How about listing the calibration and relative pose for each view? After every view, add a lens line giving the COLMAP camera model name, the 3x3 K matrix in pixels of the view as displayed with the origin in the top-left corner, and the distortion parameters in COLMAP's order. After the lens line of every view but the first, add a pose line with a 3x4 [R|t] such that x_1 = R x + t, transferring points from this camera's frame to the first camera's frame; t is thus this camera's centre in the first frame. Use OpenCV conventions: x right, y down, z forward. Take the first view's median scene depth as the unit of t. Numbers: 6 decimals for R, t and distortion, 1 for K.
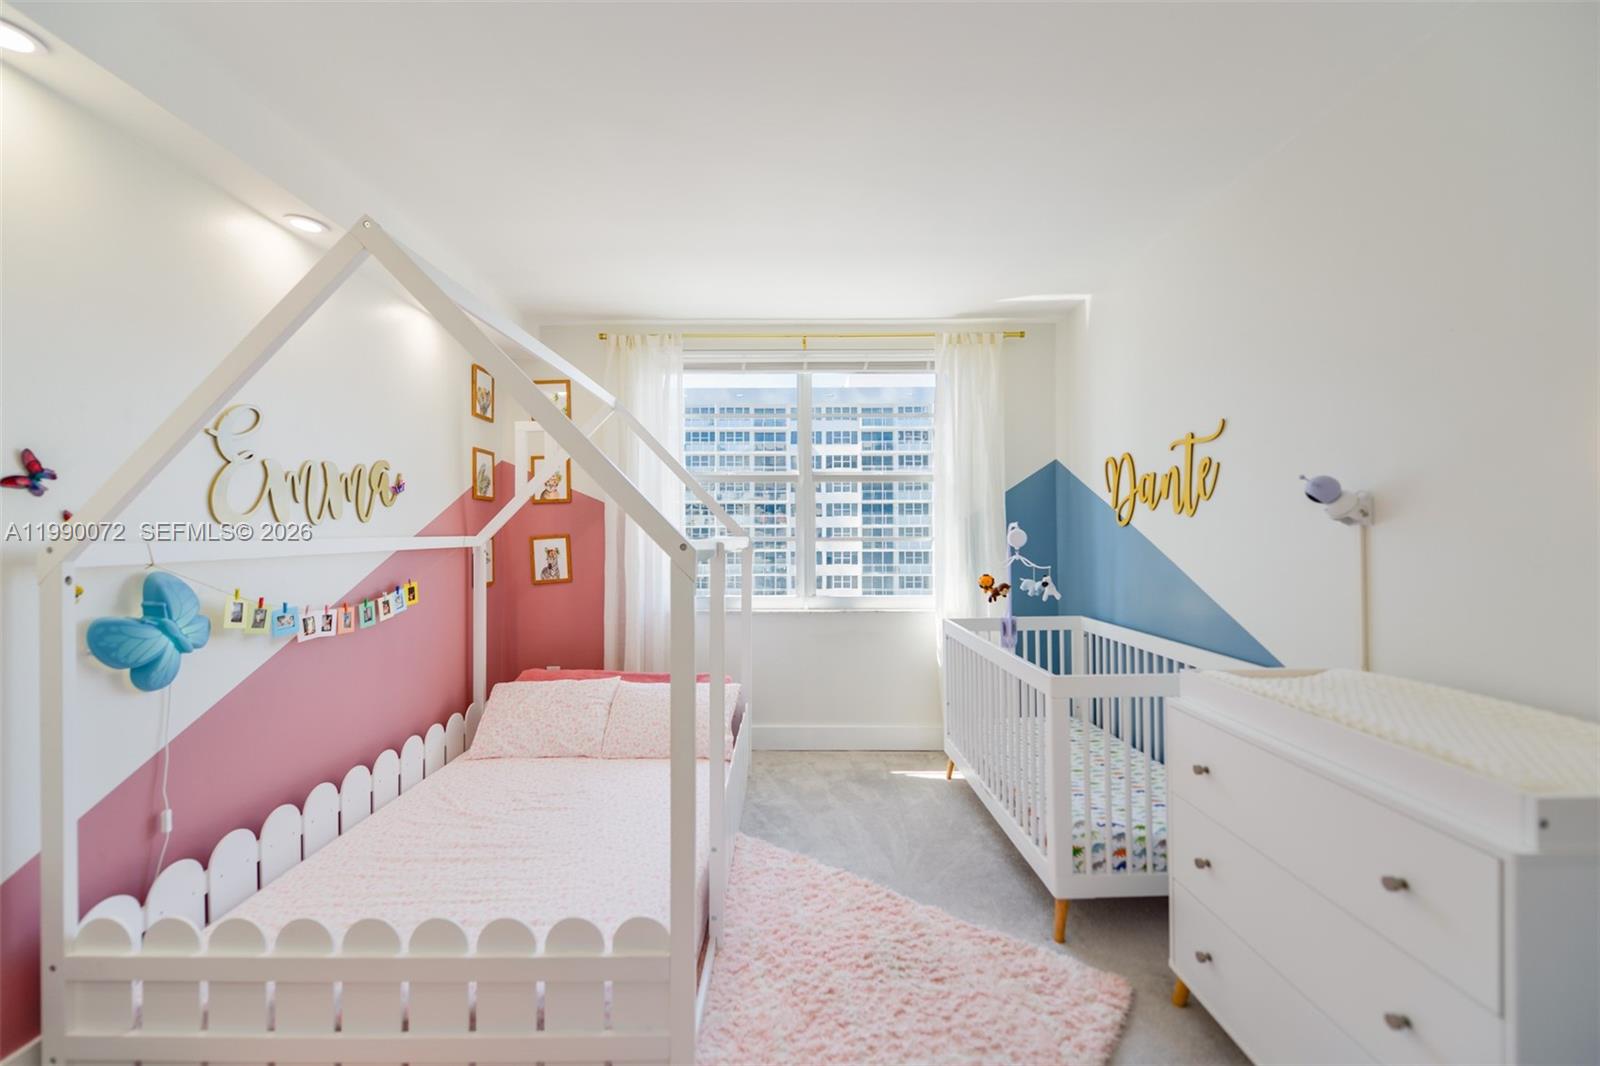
lens RADIAL K [[633.5, 0, 796.4], [0, 633.5, 527.1], [0, 0, 1]] dist [-0.001448, -0.002644]
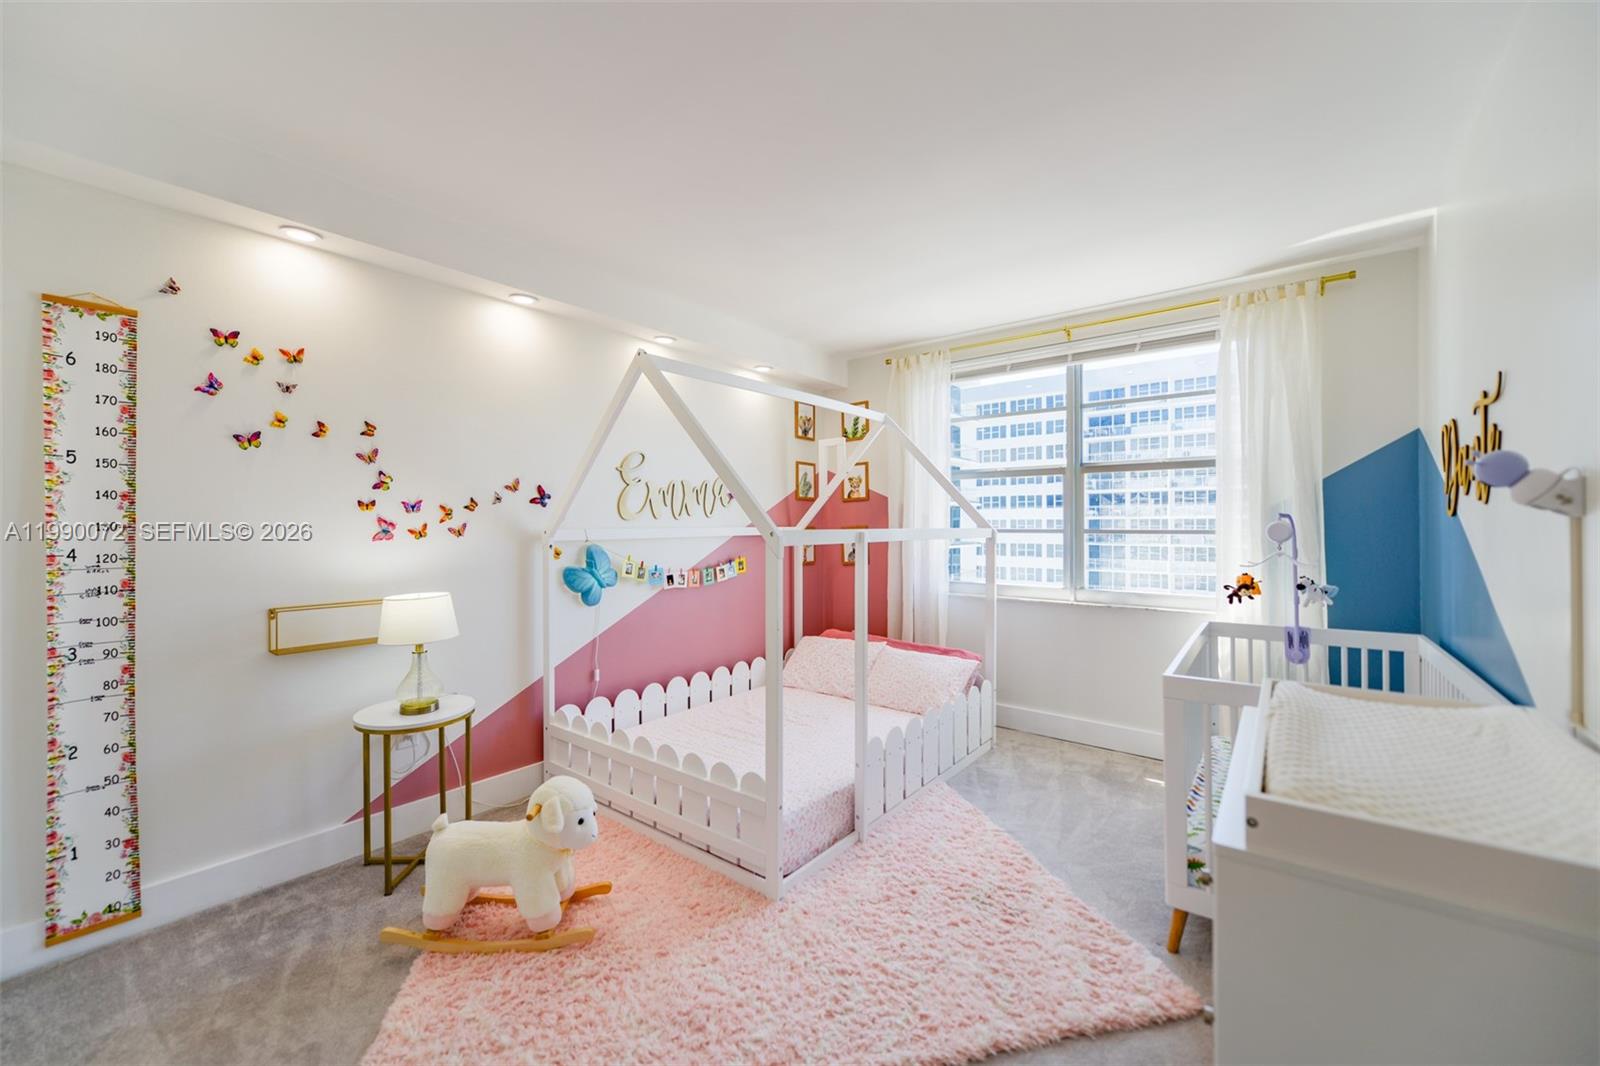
lens RADIAL K [[633.5, 0, 796.4], [0, 633.5, 527.1], [0, 0, 1]] dist [-0.001448, -0.002644]
pose [[0.780001, 0.004025, -0.625765, 0.446051], [0.004180, 0.999923, 0.011642, -0.001541], [0.625764, -0.011696, 0.779925, -0.076170]]
